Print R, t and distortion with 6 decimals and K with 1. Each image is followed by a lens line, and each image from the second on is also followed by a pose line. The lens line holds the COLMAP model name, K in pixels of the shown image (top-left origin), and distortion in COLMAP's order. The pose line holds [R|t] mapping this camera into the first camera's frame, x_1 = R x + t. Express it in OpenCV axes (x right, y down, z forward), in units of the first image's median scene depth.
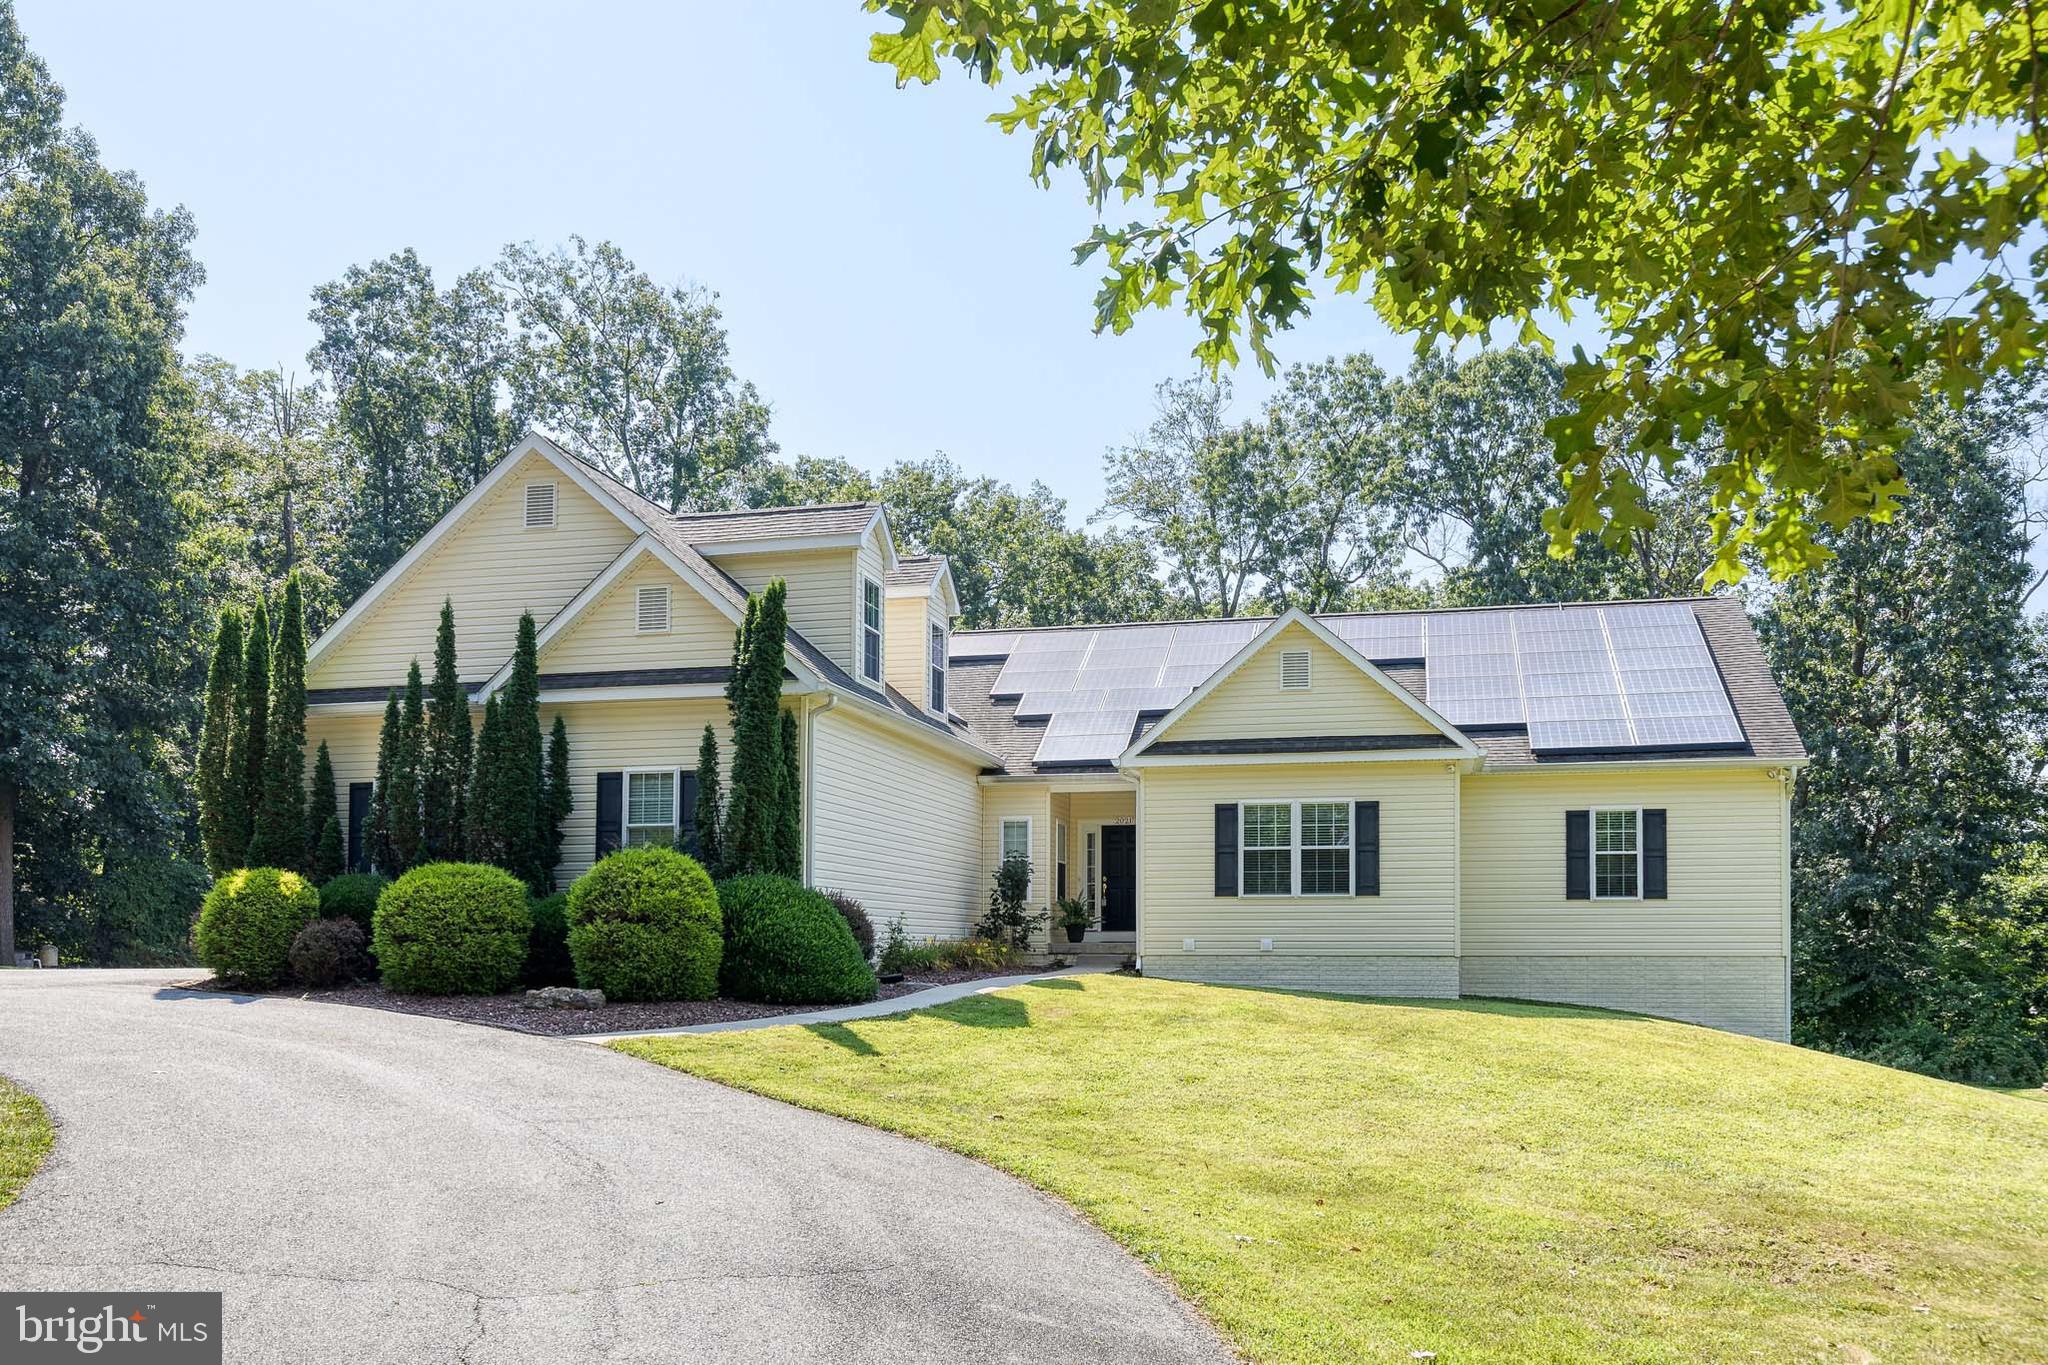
lens RADIAL K [[1524.4, 0, 1024.1], [0, 1524.4, 730.7], [0, 0, 1]] dist [0.008613, 0.000676]
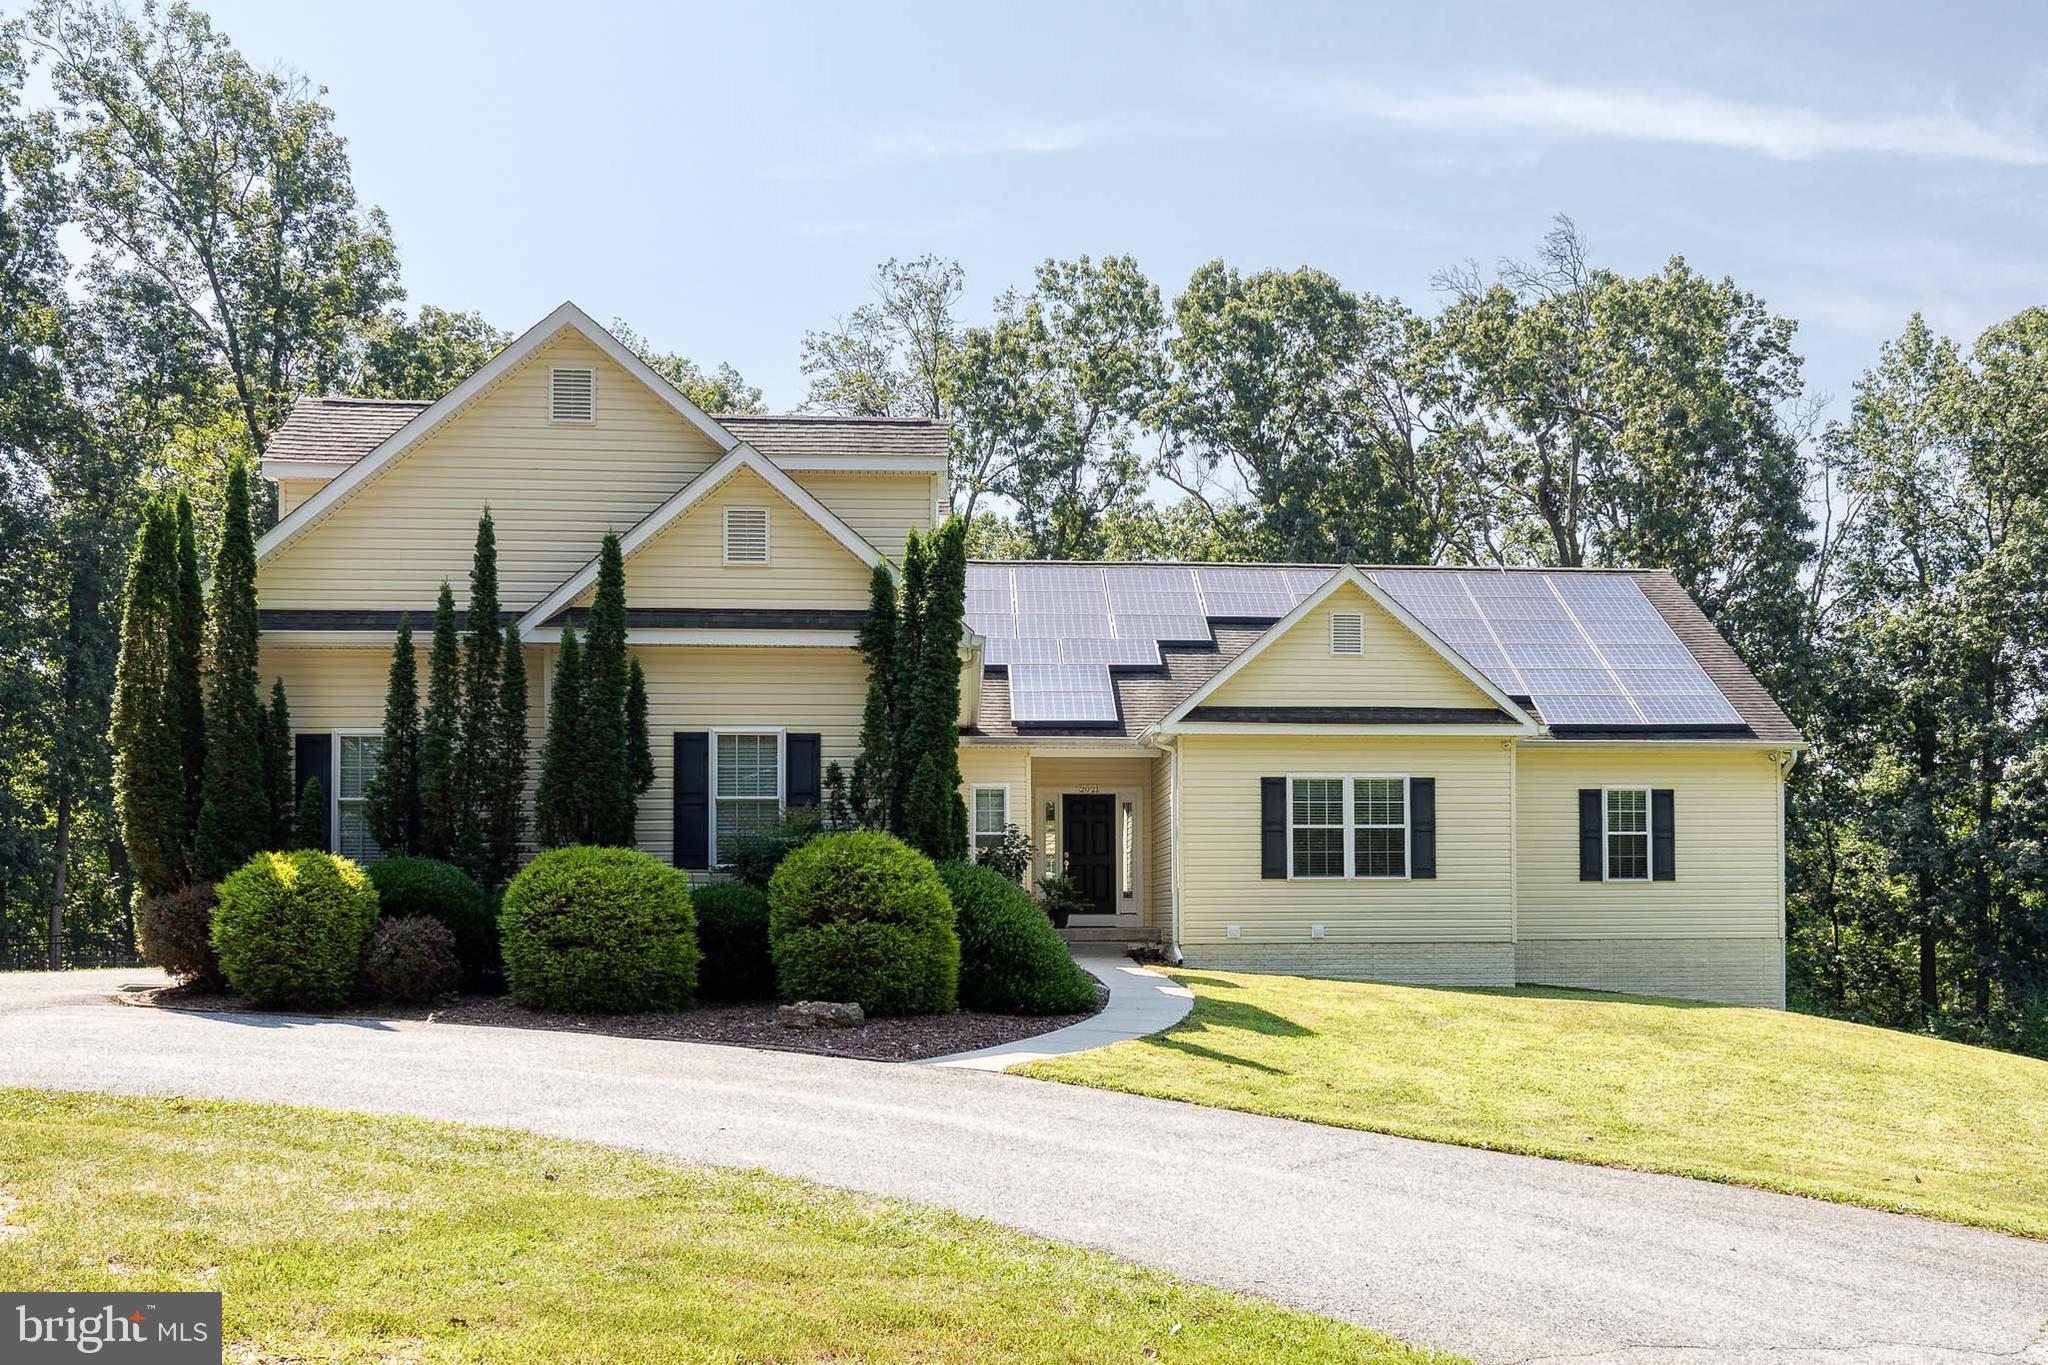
lens RADIAL K [[1797.4, 0, 1024.0], [0, 1797.4, 682.5], [0, 0, 1]] dist [-0.000531, 0.006795]
pose [[0.951431, 0.033260, 0.306059, -0.344755], [-0.038006, 0.999232, 0.009558, -0.013393], [-0.305506, -0.020726, 0.951965, 0.024111]]
